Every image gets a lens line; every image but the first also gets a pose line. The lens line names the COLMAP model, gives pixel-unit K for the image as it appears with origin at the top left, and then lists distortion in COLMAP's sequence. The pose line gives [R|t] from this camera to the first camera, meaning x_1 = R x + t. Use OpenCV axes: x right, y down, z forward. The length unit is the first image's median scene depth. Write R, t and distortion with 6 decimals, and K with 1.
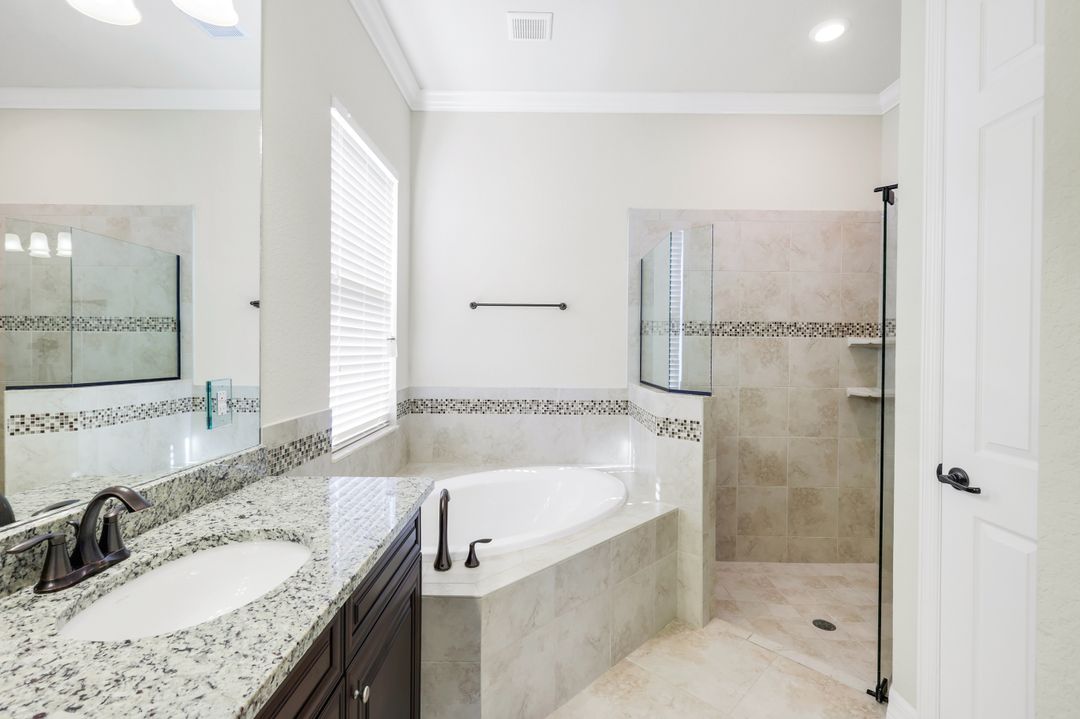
lens RADIAL K [[474.9, 0, 538.7], [0, 474.9, 351.7], [0, 0, 1]] dist [0.000012, 0.000135]
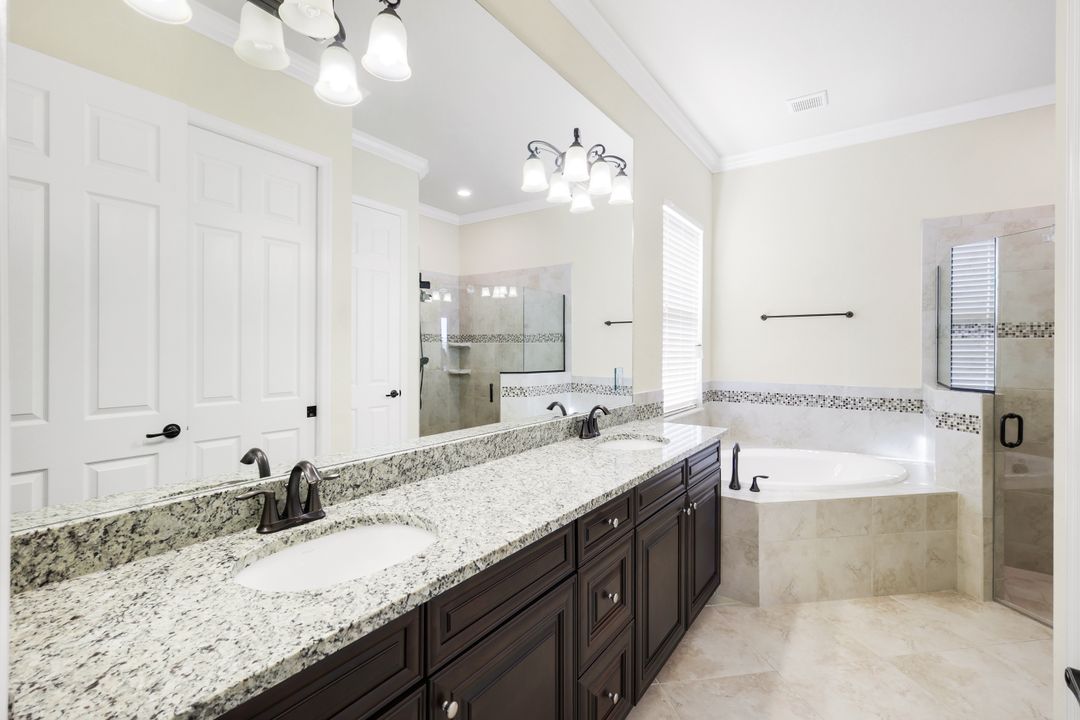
lens RADIAL K [[474.9, 0, 538.7], [0, 474.9, 352.2], [0, 0, 1]] dist [0.000012, 0.000135]
pose [[0.820375, -0.003928, -0.571813, 0.117371], [0.000386, 0.999980, -0.006315, 0.002894], [0.571826, 0.004960, 0.820360, -0.471779]]
